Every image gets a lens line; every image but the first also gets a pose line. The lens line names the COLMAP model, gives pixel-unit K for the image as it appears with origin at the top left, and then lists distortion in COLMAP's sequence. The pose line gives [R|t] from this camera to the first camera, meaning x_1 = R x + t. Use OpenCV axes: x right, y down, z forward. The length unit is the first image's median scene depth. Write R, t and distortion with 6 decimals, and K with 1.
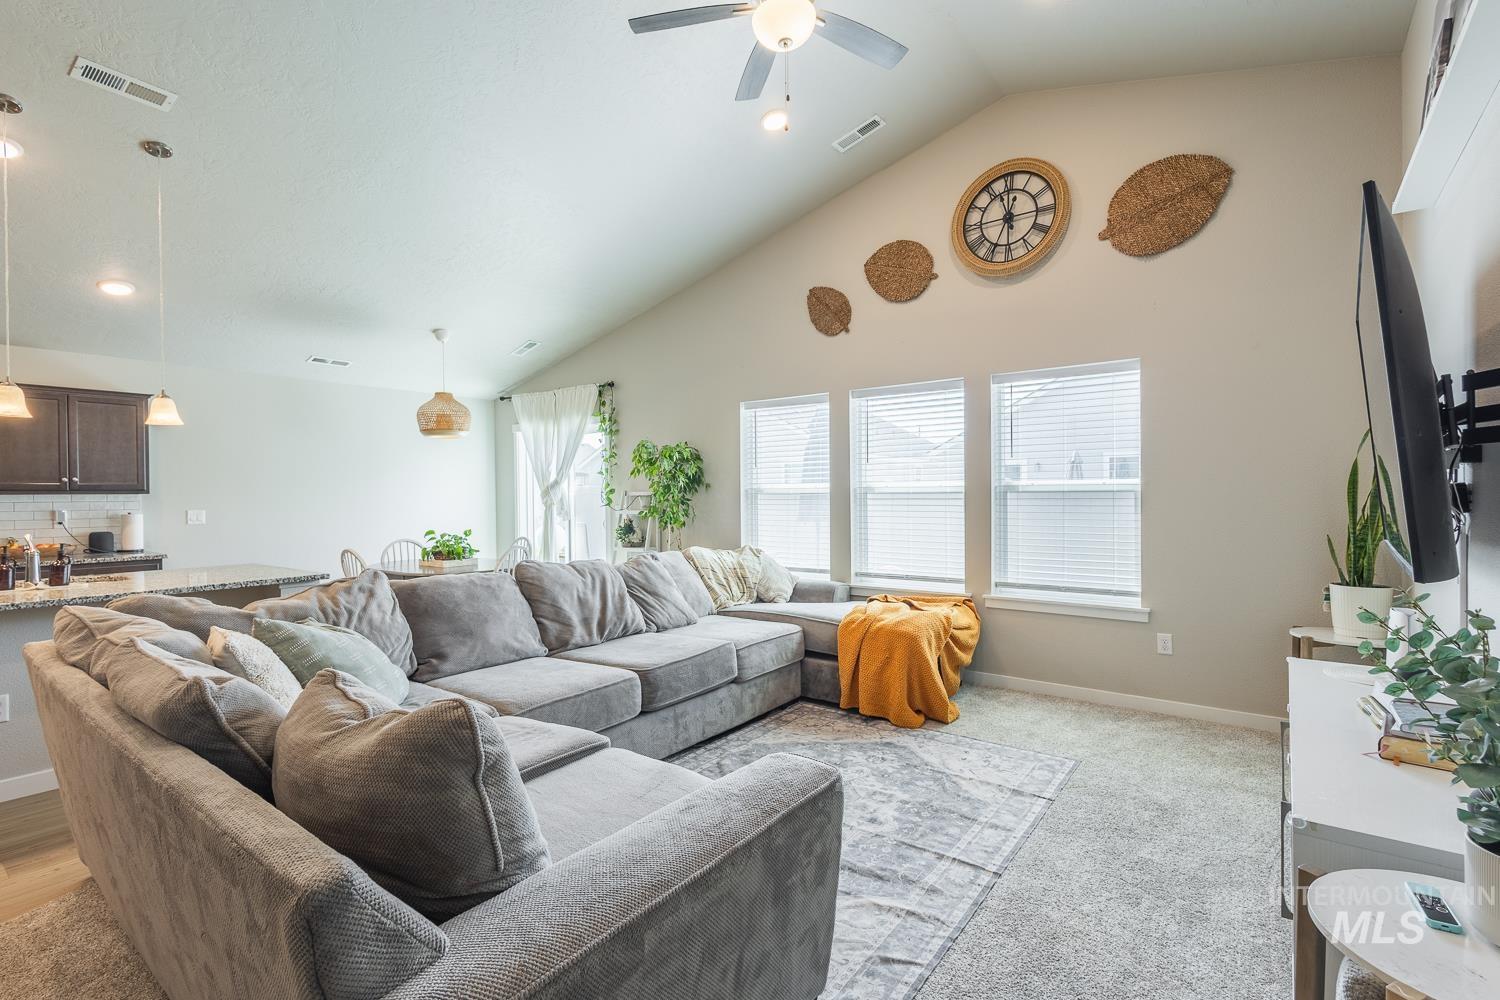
lens RADIAL K [[689.5, 0, 748.0], [0, 689.5, 501.0], [0, 0, 1]] dist [0.005243, 0.000359]
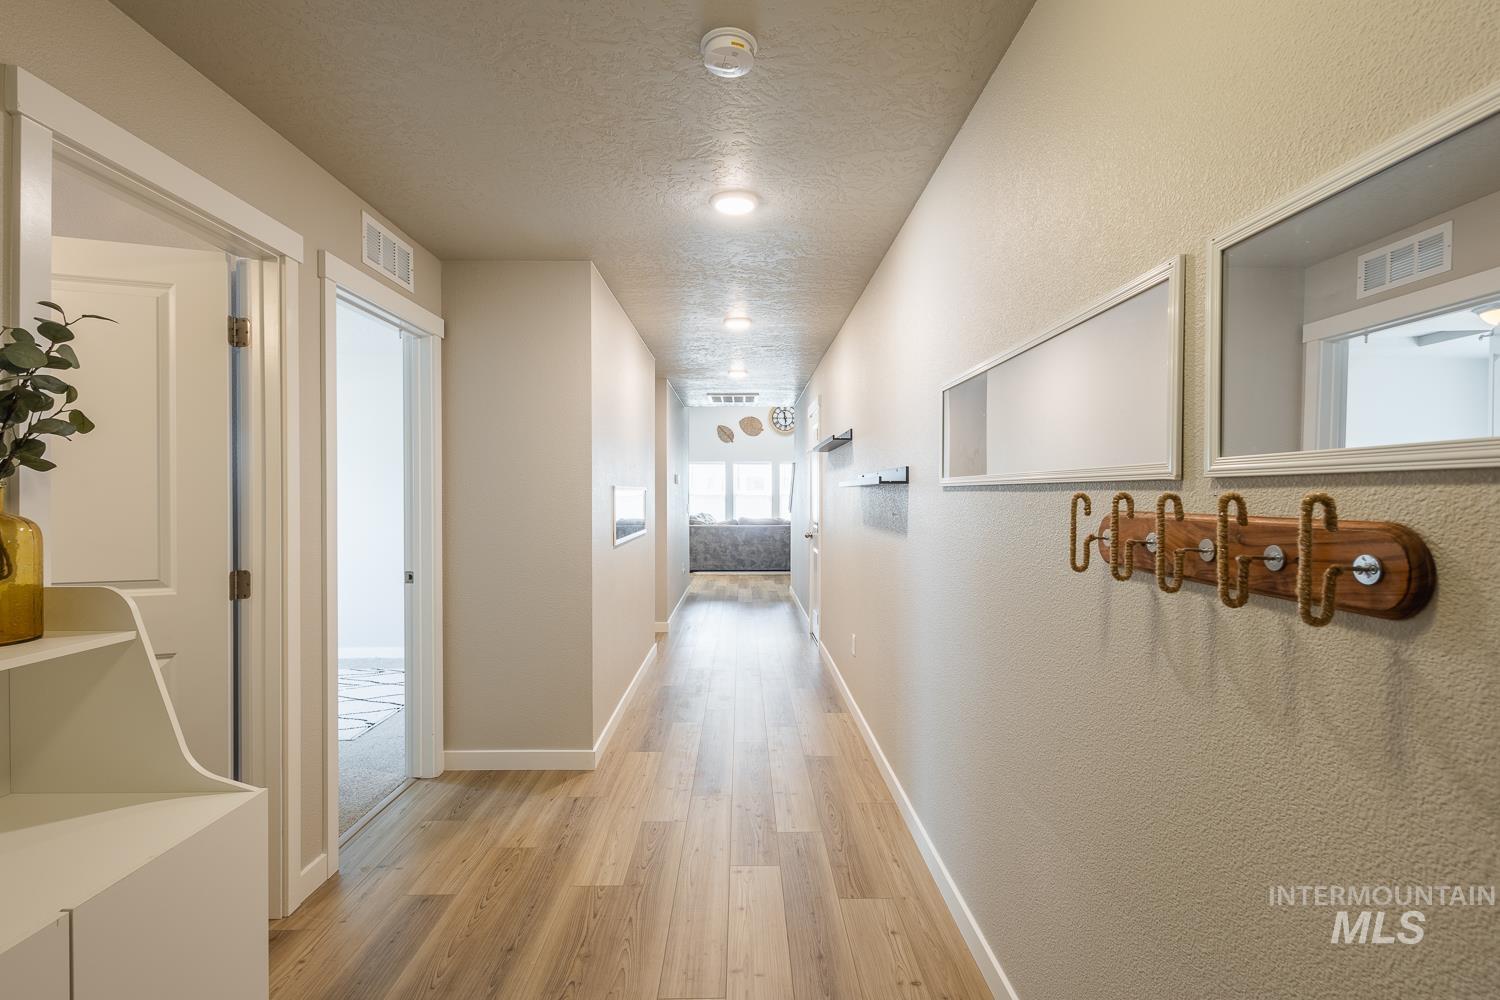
lens RADIAL K [[695.2, 0, 750.0], [0, 695.2, 500.0], [0, 0, 1]] dist [0.005580, -0.000617]
pose [[0.788068, 0.003258, 0.615580, -1.818949], [0.002432, 0.999962, -0.008406, 0.035384], [-0.615584, 0.008122, 0.788030, -1.571712]]
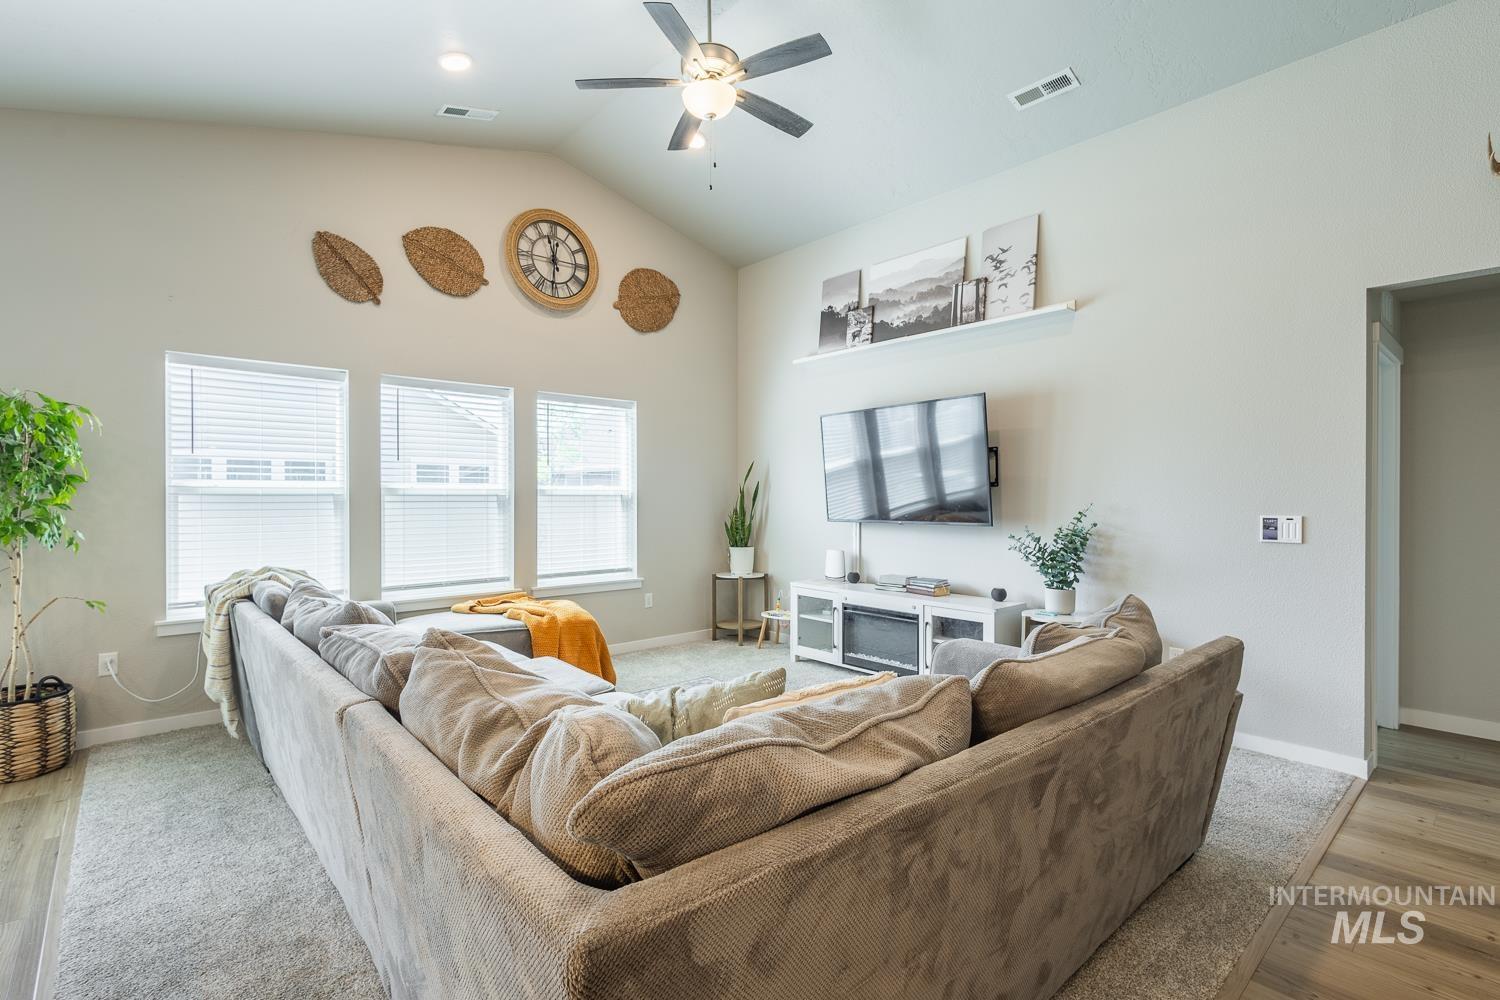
lens RADIAL K [[695.2, 0, 750.0], [0, 695.2, 500.0], [0, 0, 1]] dist [0.005580, -0.000617]
pose [[0.188755, 0.003582, 0.982018, -0.664598], [0.006124, 0.999970, -0.004825, 0.002494], [-0.982005, 0.006925, 0.188727, 0.425874]]
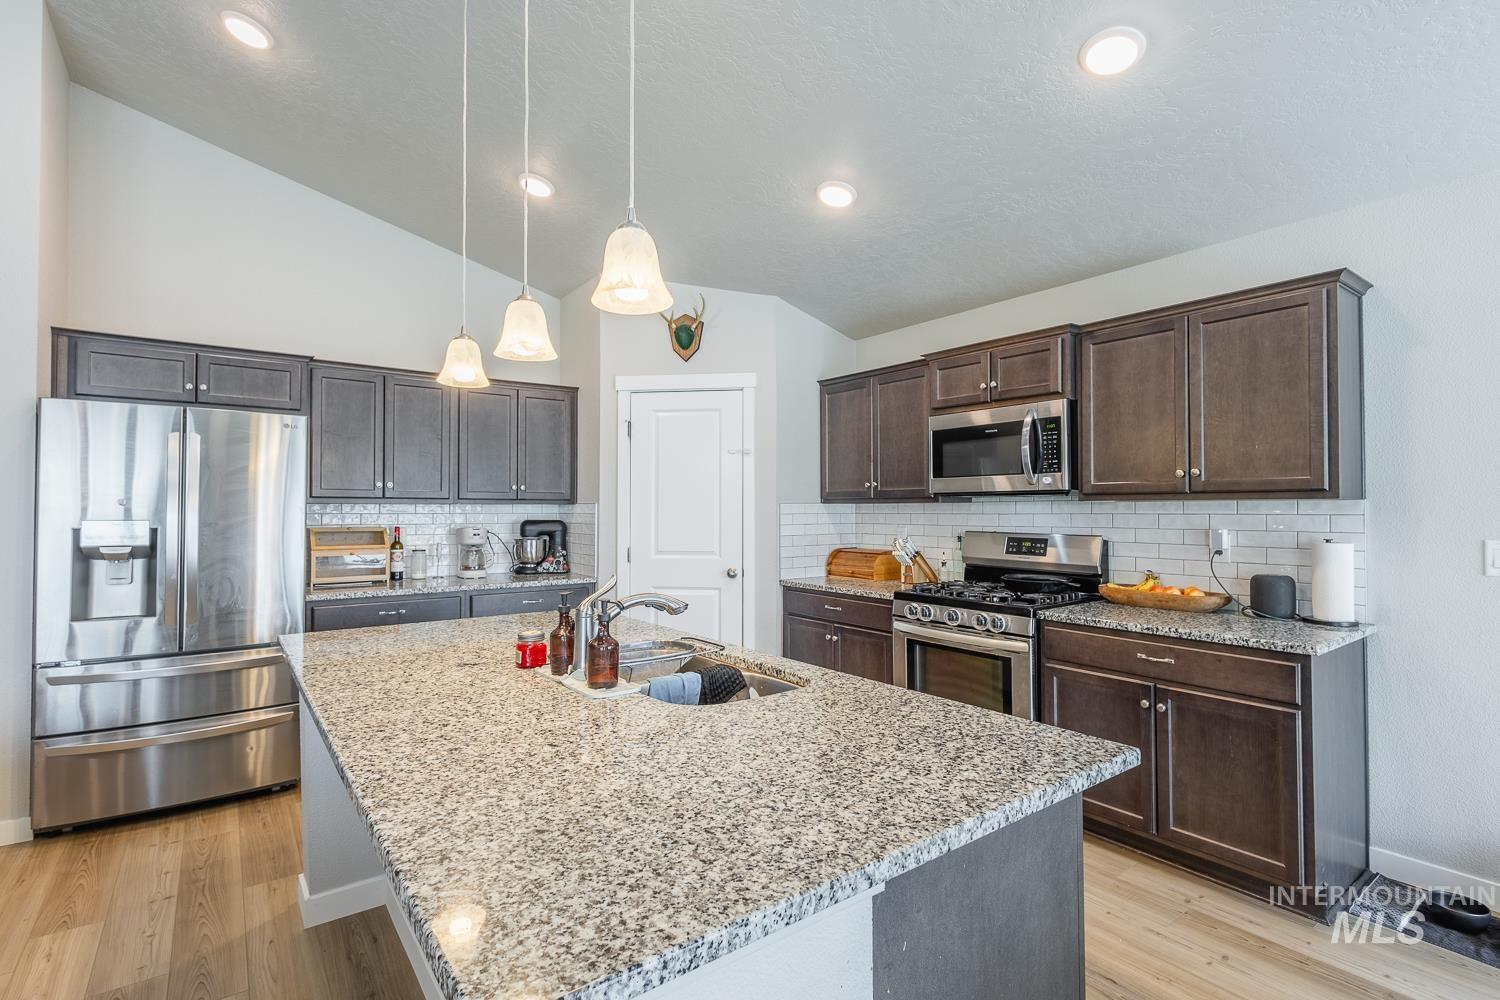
lens RADIAL K [[706.9, 0, 748.6], [0, 706.9, 499.5], [0, 0, 1]] dist [0.009727, -0.001648]
pose [[-0.274908, -0.006915, -0.961446, -0.373998], [-0.006803, 0.999963, -0.005247, -0.005426], [0.961446, 0.005098, -0.274945, 0.861698]]
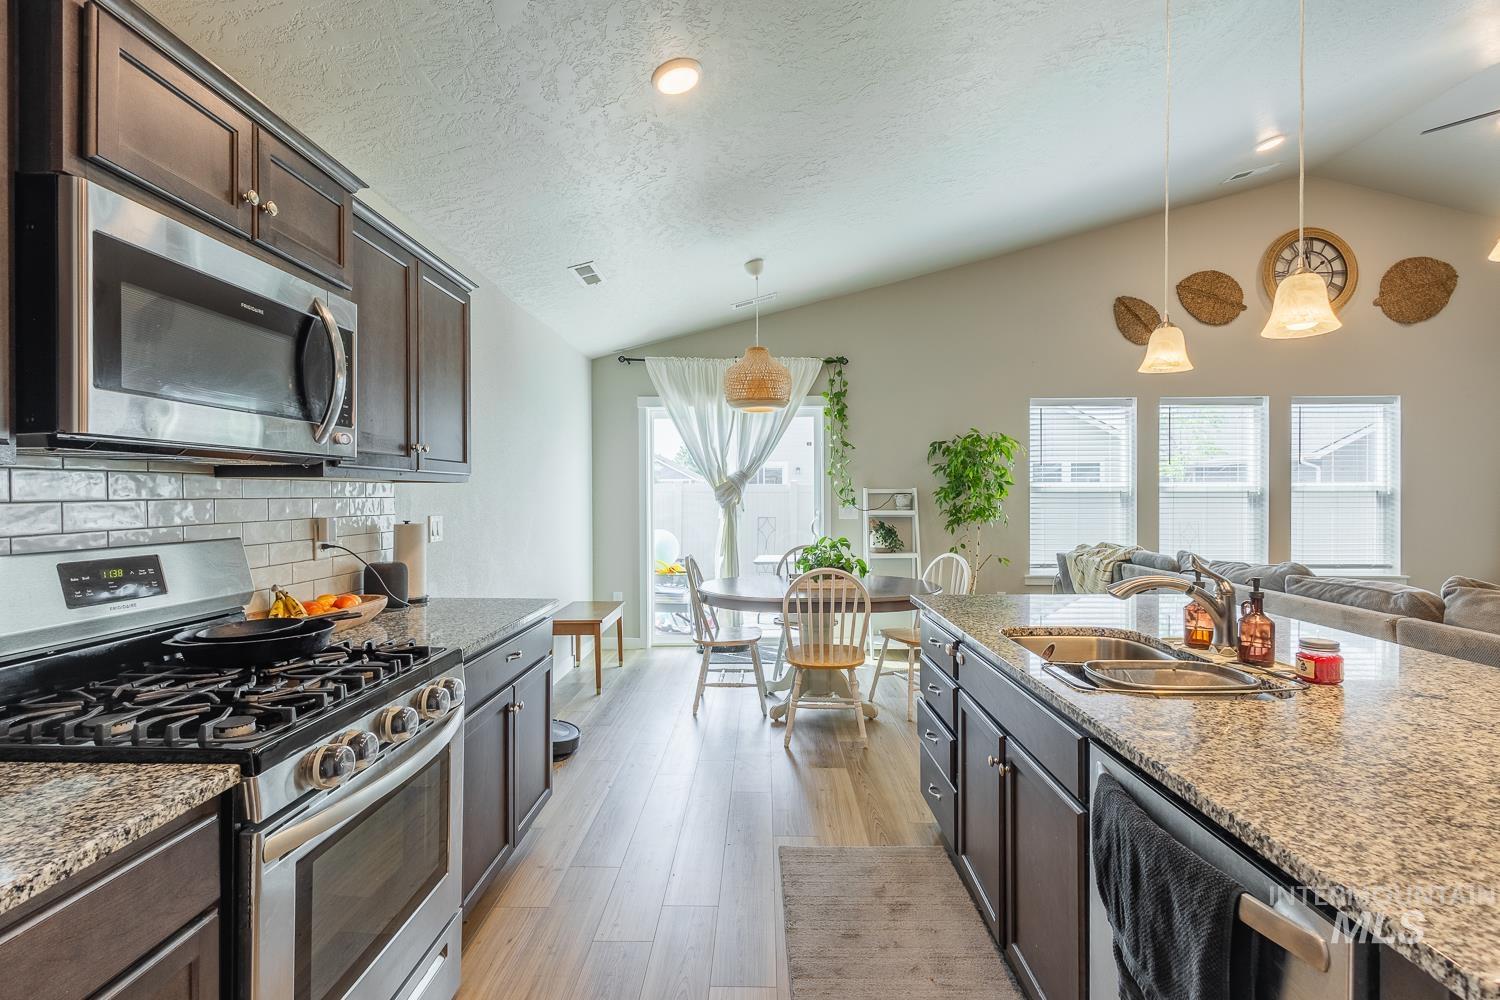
lens RADIAL K [[704.7, 0, 750.0], [0, 704.7, 500.0], [0, 0, 1]] dist [0.013756, -0.003828]
pose [[0.805402, 0.000746, 0.592729, -1.128536], [0.001582, 0.999993, -0.003408, 0.004778], [-0.592727, 0.003683, 0.805395, 0.527173]]
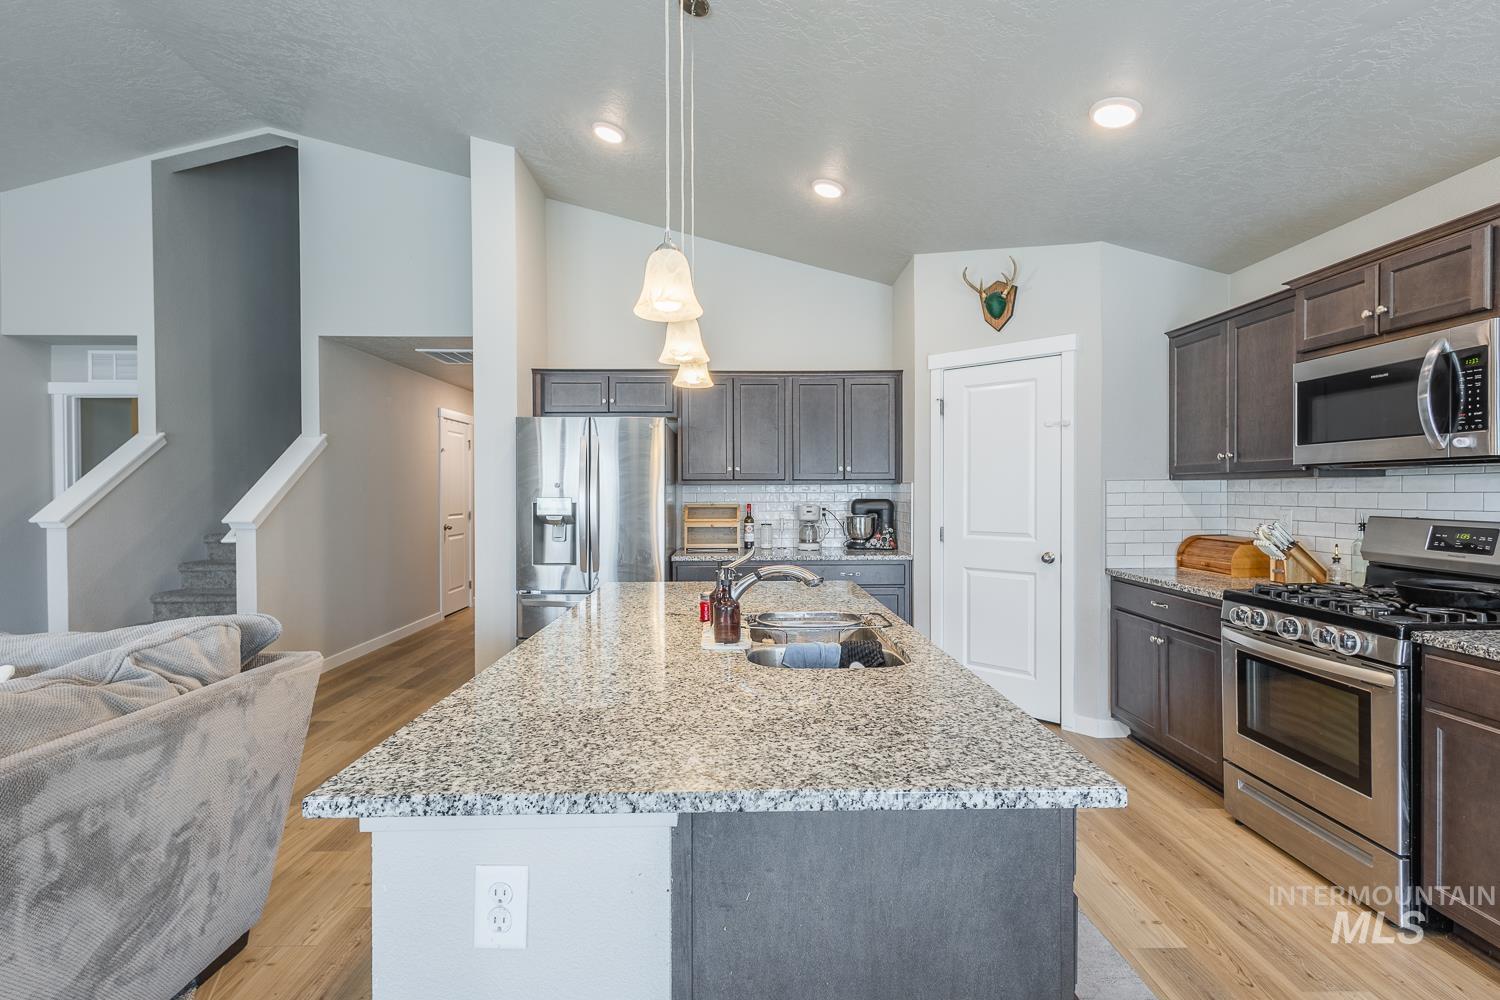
lens RADIAL K [[706.9, 0, 748.6], [0, 706.9, 499.5], [0, 0, 1]] dist [0.009727, -0.001648]
pose [[-0.784956, 0.018240, -0.619283, -0.452446], [0.003907, 0.999692, 0.024492, -0.005465], [0.619539, 0.016806, -0.784786, 1.021026]]
